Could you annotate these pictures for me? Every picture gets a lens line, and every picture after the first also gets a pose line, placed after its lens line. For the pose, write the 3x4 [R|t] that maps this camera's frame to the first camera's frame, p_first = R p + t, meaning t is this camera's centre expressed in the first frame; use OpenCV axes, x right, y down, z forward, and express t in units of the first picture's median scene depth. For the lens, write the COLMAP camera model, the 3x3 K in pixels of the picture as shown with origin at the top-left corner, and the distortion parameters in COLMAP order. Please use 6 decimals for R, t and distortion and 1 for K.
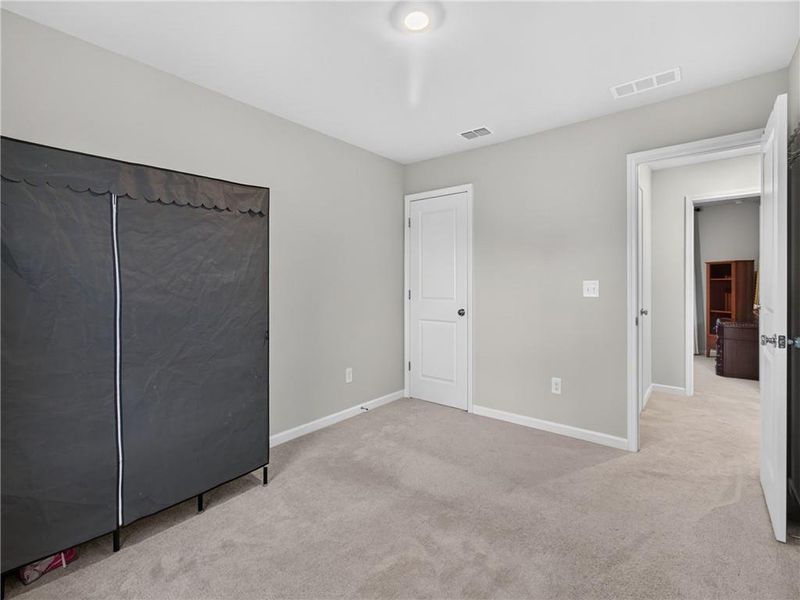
lens RADIAL K [[373.1, 0, 401.1], [0, 373.1, 295.0], [0, 0, 1]] dist [-0.037239, 0.026486]
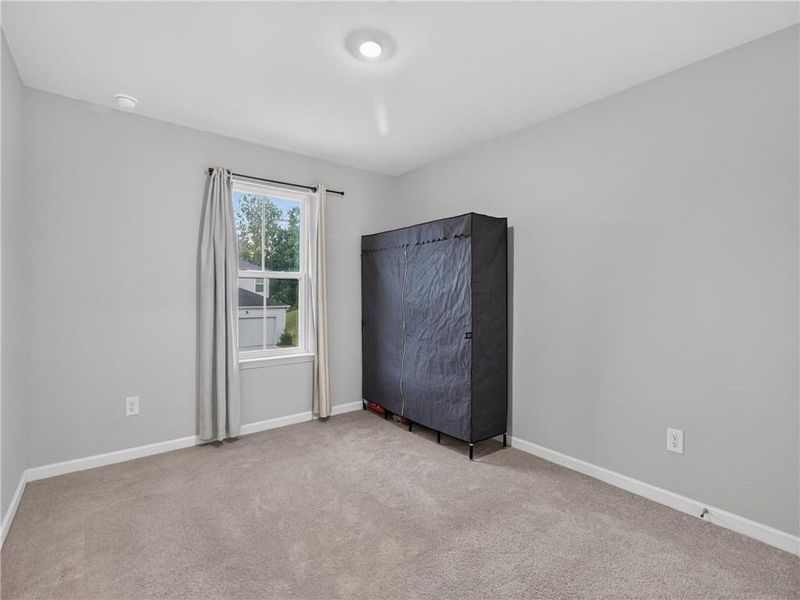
lens RADIAL K [[373.1, 0, 401.1], [0, 373.1, 295.0], [0, 0, 1]] dist [-0.037239, 0.026486]
pose [[-0.220273, 0.009641, -0.975391, 0.911750], [-0.030157, 0.999406, 0.016689, -0.039401], [0.974972, 0.033091, -0.219852, 1.099291]]
